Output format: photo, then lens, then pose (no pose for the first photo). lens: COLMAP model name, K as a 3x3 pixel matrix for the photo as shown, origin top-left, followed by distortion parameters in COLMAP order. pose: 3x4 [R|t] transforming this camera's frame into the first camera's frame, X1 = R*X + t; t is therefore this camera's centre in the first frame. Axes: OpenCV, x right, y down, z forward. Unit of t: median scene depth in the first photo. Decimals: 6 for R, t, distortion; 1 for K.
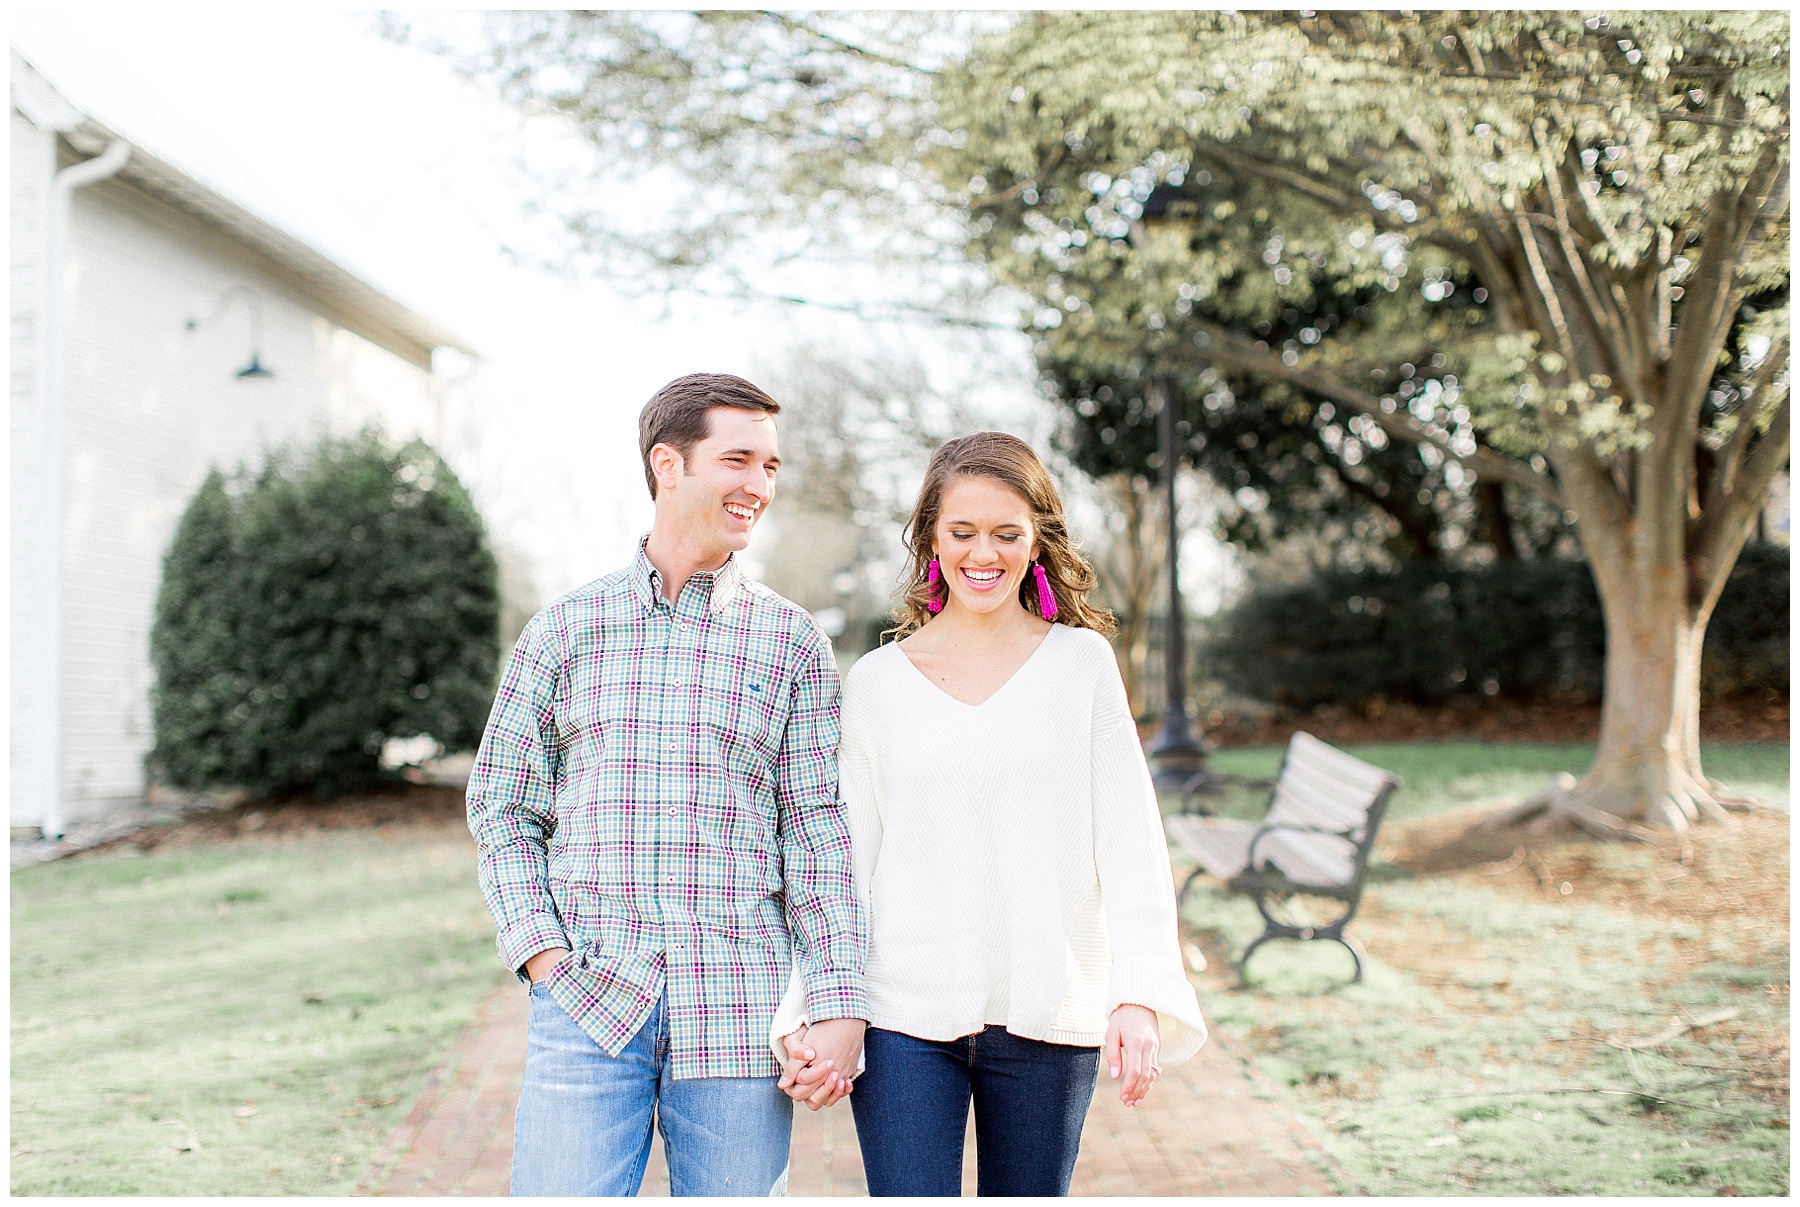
lens RADIAL K [[2683.0, 0, 1211.4], [0, 2683.0, 605.7], [0, 0, 1]] dist [-0.004598, -0.040582]
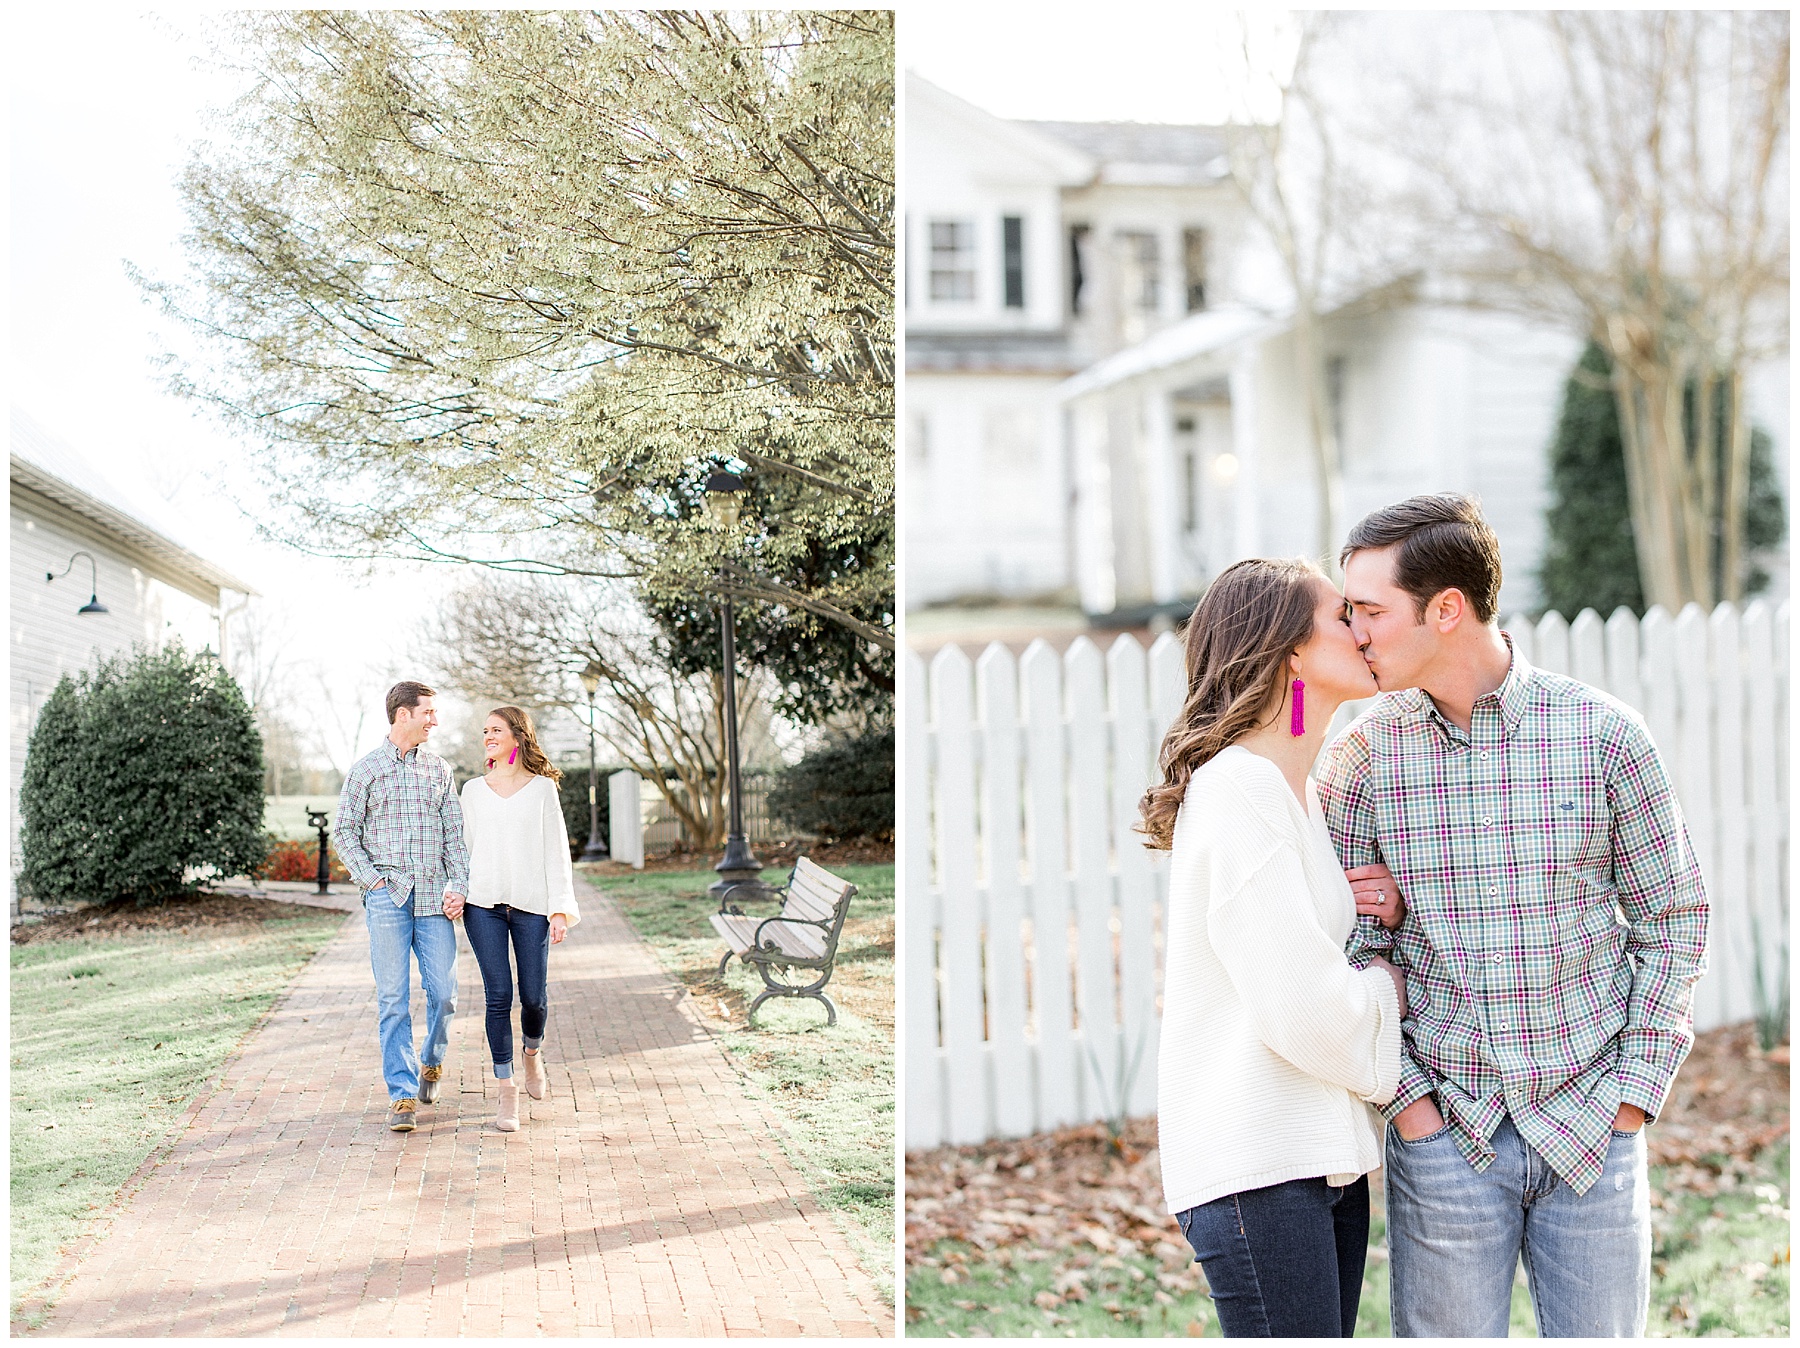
lens RADIAL K [[2521.0, 0, 900.0], [0, 2521.0, 674.0], [0, 0, 1]] dist [-0.018322, -0.050266]
pose [[0.999284, -0.010963, -0.036218, 0.131939], [0.010112, 0.999671, -0.023591, -0.017487], [0.036465, 0.023208, 0.999065, -0.353032]]
